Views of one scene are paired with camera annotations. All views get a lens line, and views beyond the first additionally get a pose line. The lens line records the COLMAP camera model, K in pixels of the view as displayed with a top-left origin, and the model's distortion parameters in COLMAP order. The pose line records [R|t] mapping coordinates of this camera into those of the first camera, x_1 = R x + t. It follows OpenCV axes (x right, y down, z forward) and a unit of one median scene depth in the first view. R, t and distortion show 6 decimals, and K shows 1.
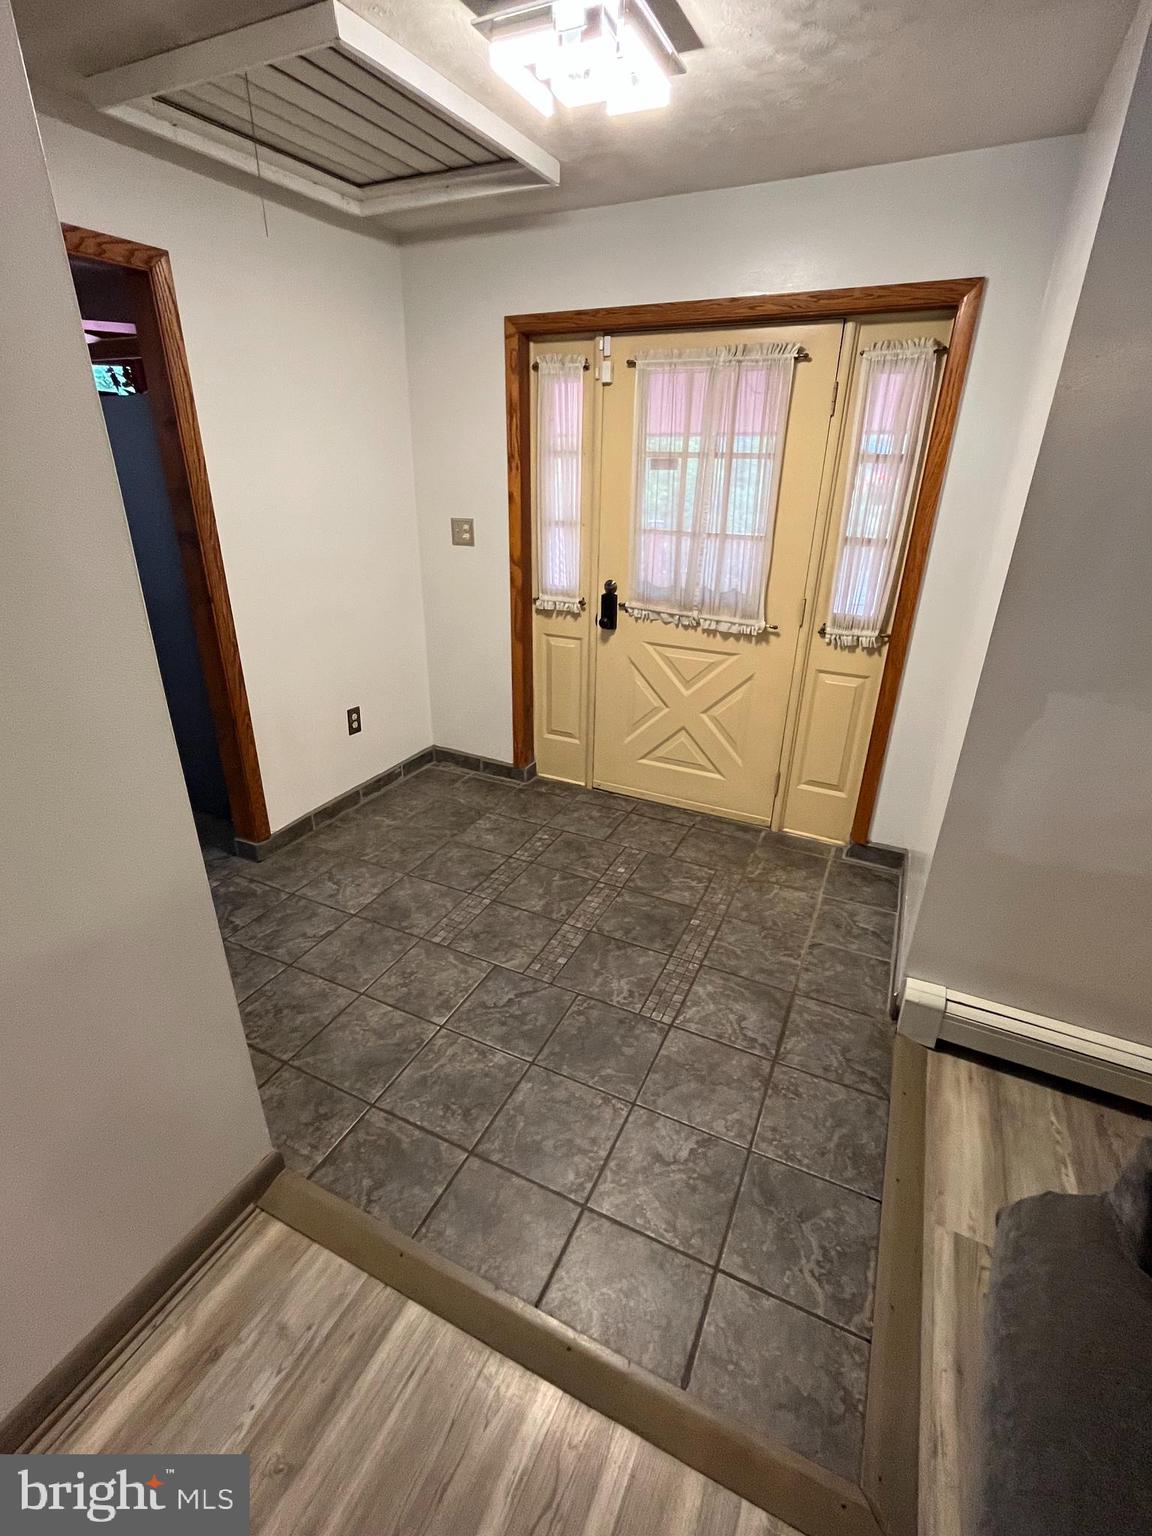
lens RADIAL K [[699.8, 0, 576.9], [0, 699.8, 767.6], [0, 0, 1]] dist [0.002263, 0.000300]
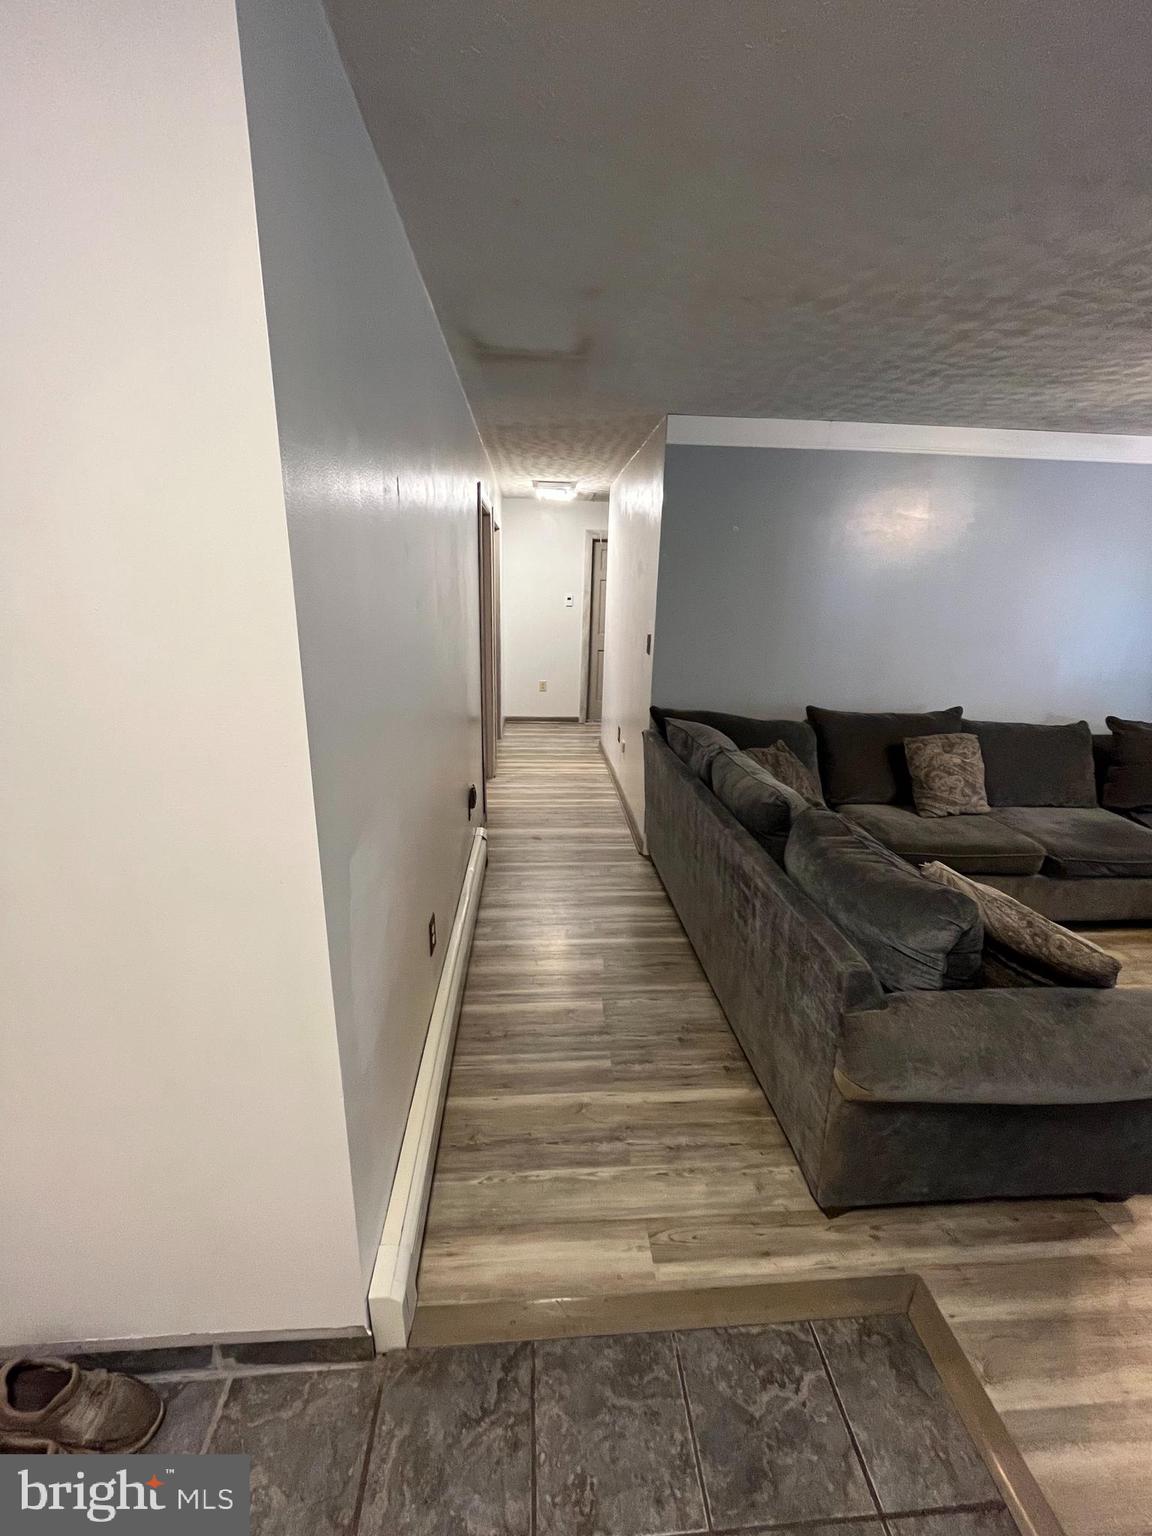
lens RADIAL K [[623.2, 0, 574.6], [0, 623.2, 765.9], [0, 0, 1]] dist [-0.006253, 0.001021]
pose [[-0.497874, -0.276378, 0.822032, 0.017312], [0.321729, 0.821364, 0.471012, -0.384904], [-0.805365, 0.498976, -0.320017, 0.848052]]
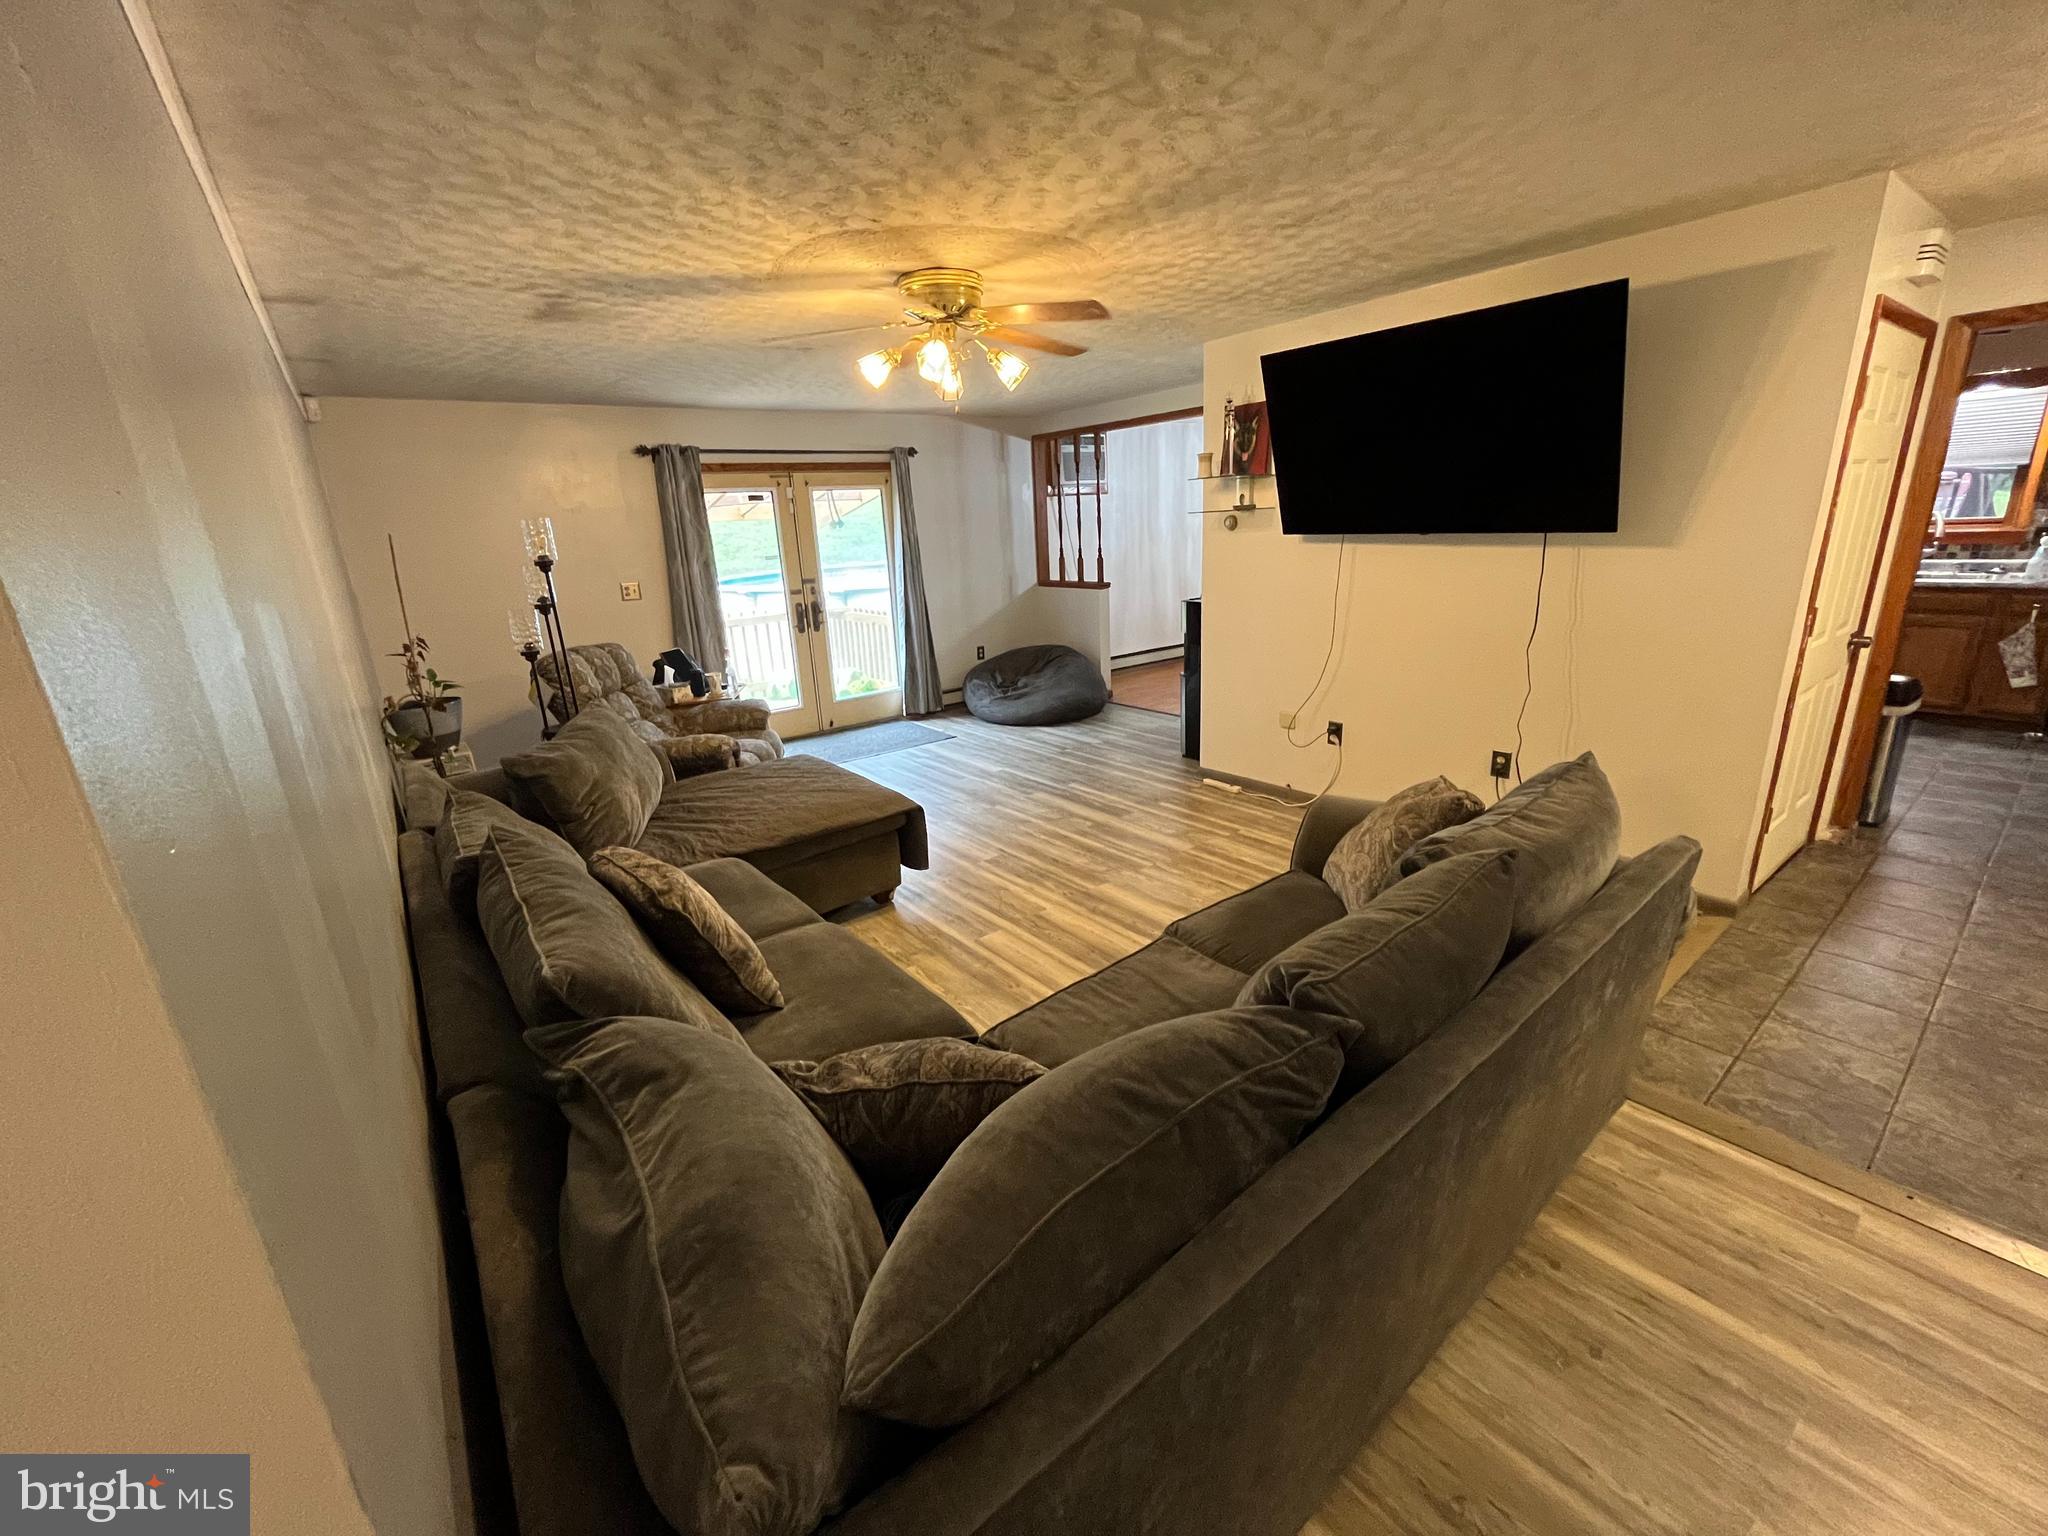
lens RADIAL K [[830.9, 0, 1013.2], [0, 830.9, 761.7], [0, 0, 1]] dist [-0.006253, 0.001021]
pose [[-0.449652, 0.256297, -0.855643, 1.588022], [-0.320895, 0.847639, 0.422534, 0.008764], [0.833571, 0.464564, -0.298898, 0.042001]]
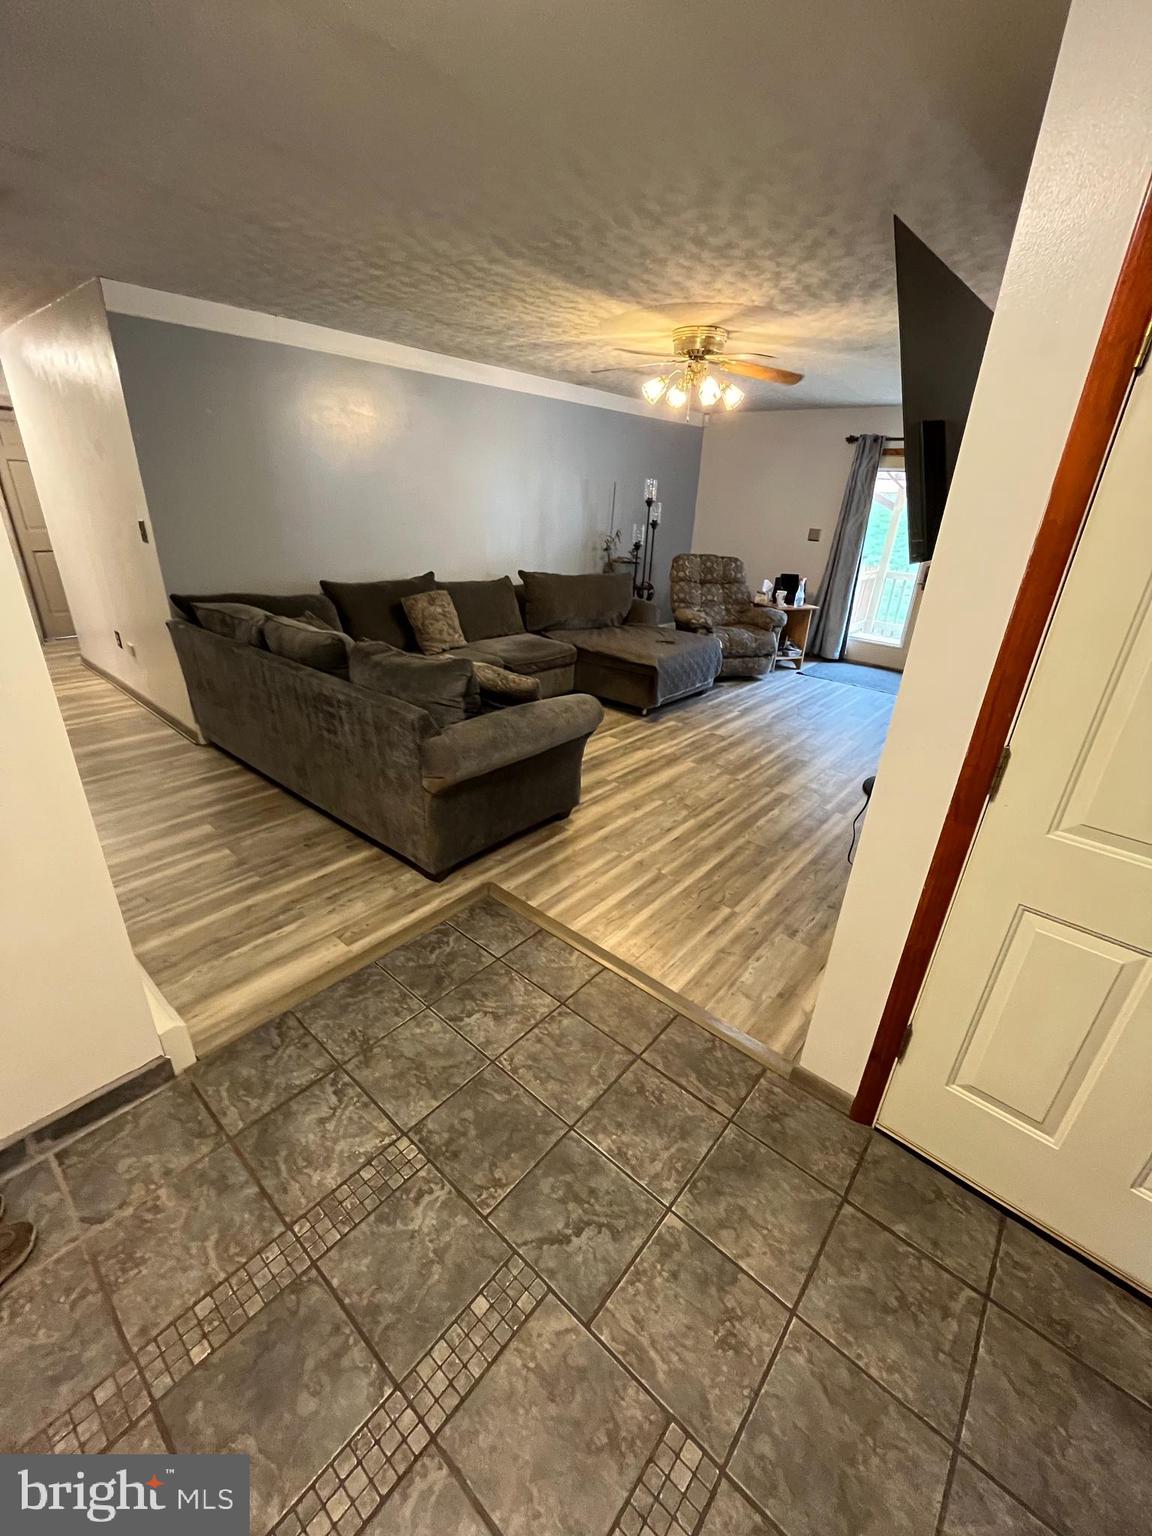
lens RADIAL K [[623.2, 0, 578.8], [0, 623.2, 764.2], [0, 0, 1]] dist [-0.006253, 0.001021]
pose [[-0.965480, -0.158235, 0.206904, -0.177436], [0.045459, 0.679782, 0.732004, -0.548245], [-0.256479, 0.716141, -0.649123, 1.243569]]
